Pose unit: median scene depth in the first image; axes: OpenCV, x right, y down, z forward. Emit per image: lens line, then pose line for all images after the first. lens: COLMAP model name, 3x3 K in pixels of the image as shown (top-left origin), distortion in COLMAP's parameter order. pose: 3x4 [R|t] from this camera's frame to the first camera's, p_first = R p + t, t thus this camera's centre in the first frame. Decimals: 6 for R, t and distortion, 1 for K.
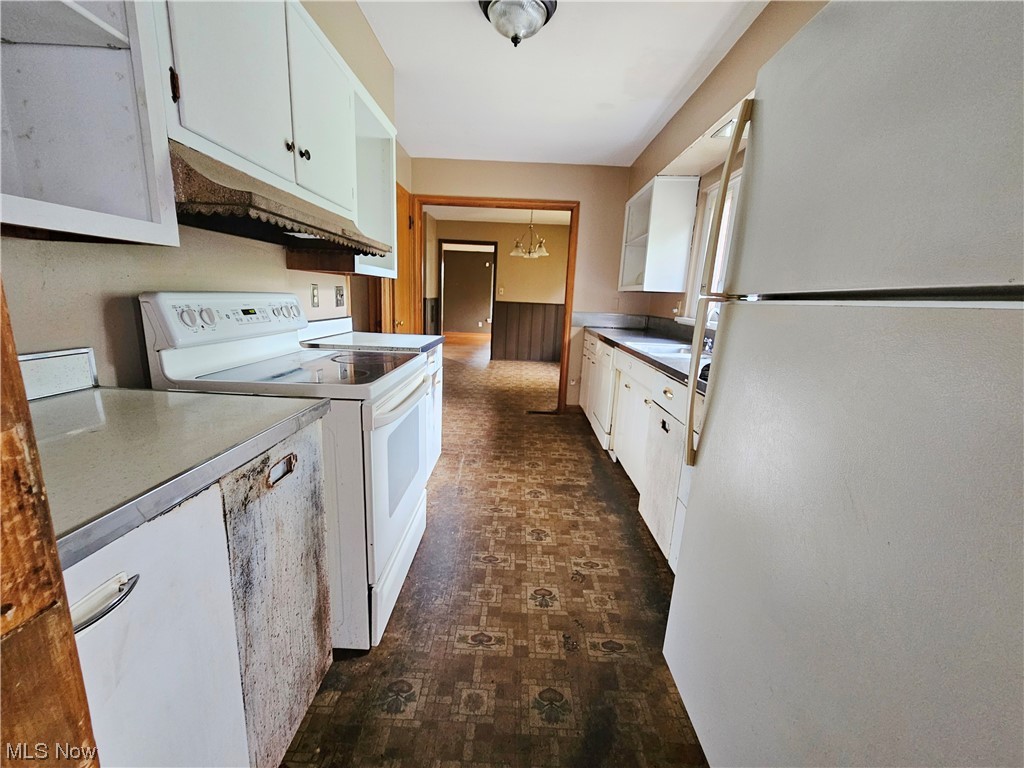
lens RADIAL K [[420.2, 0, 512.0], [0, 420.2, 384.0], [0, 0, 1]] dist [-0.001912, -0.000150]
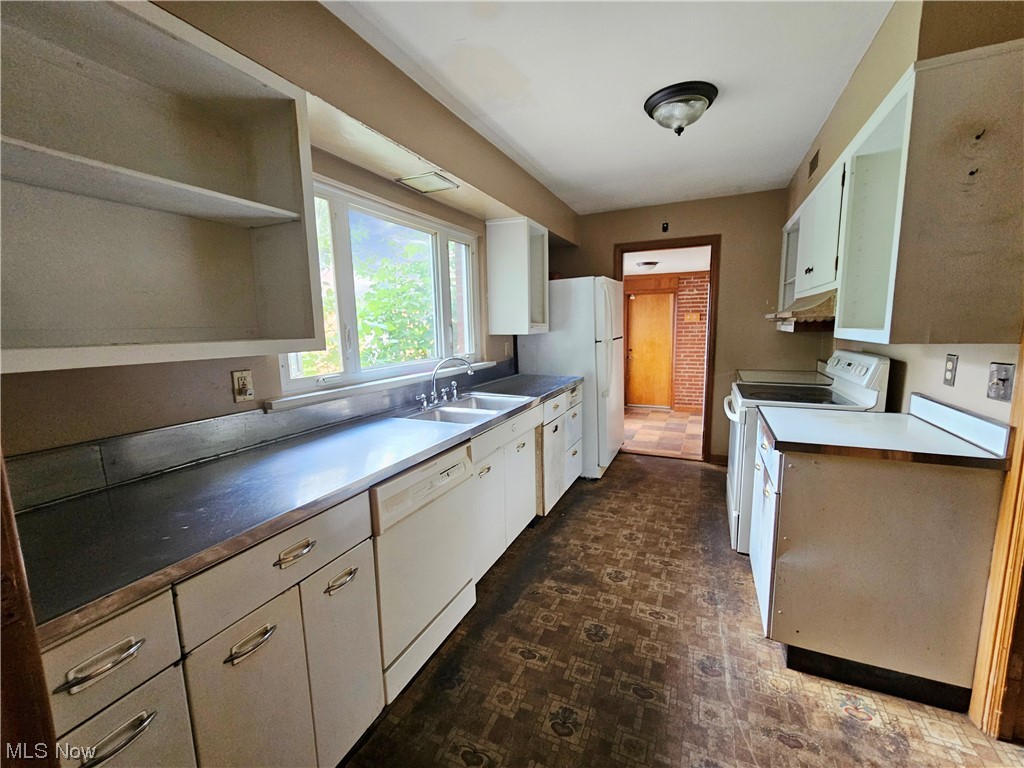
lens RADIAL K [[420.2, 0, 512.0], [0, 420.2, 384.0], [0, 0, 1]] dist [-0.001912, -0.000150]
pose [[-0.915502, -0.080484, 0.394180, -0.059159], [0.063993, 0.938179, 0.340184, -0.445907], [-0.397190, 0.336664, -0.853755, 1.780263]]
